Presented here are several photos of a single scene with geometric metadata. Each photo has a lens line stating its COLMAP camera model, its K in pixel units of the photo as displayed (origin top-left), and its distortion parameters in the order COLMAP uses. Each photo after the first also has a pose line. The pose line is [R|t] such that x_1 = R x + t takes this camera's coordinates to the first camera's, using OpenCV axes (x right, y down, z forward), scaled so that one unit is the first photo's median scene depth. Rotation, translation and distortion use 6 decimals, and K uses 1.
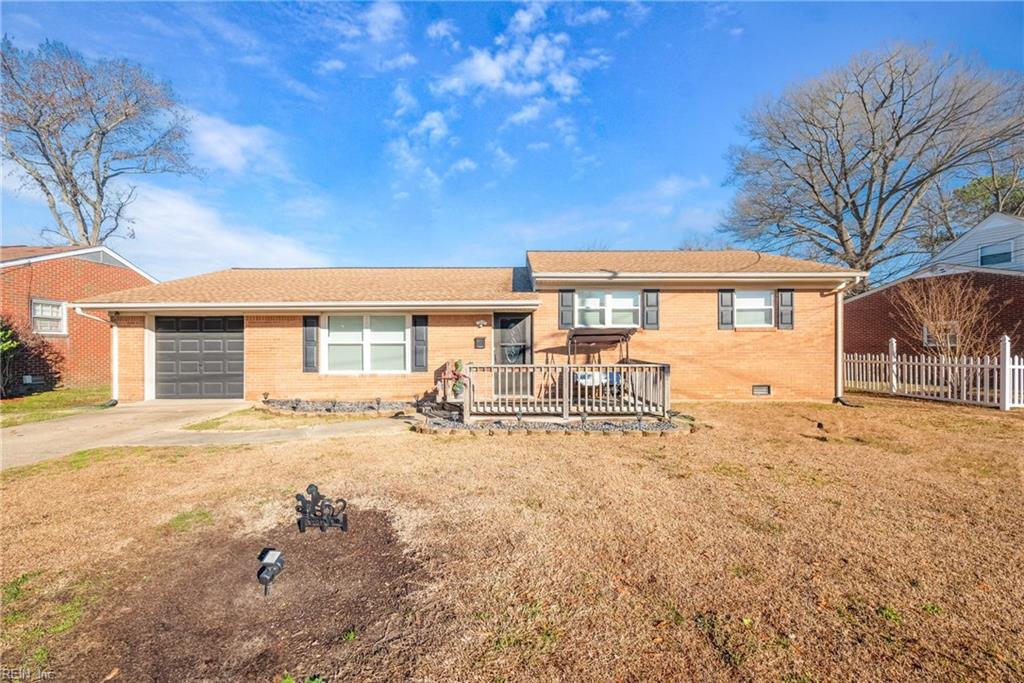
lens RADIAL K [[407.1, 0, 510.7], [0, 407.1, 343.8], [0, 0, 1]] dist [0.001423, -0.000834]
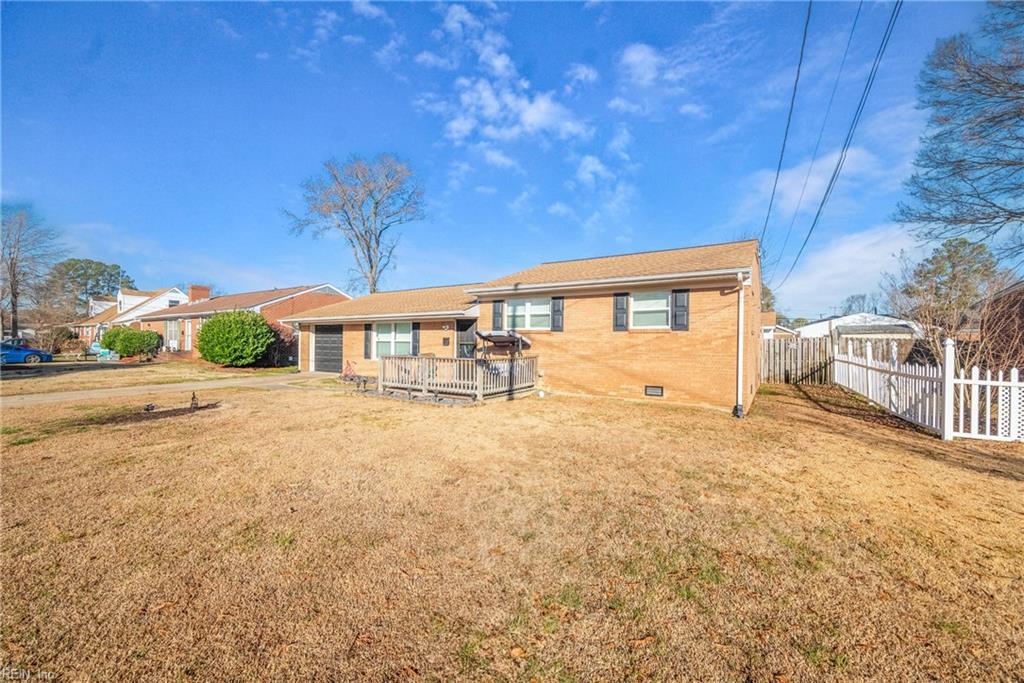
lens RADIAL K [[407.1, 0, 507.4], [0, 407.1, 344.3], [0, 0, 1]] dist [0.001423, -0.000834]
pose [[0.838103, 0.013545, -0.545344, 0.849692], [-0.012537, 0.999906, 0.005569, -0.003422], [0.545369, 0.002170, 0.838194, -0.045119]]
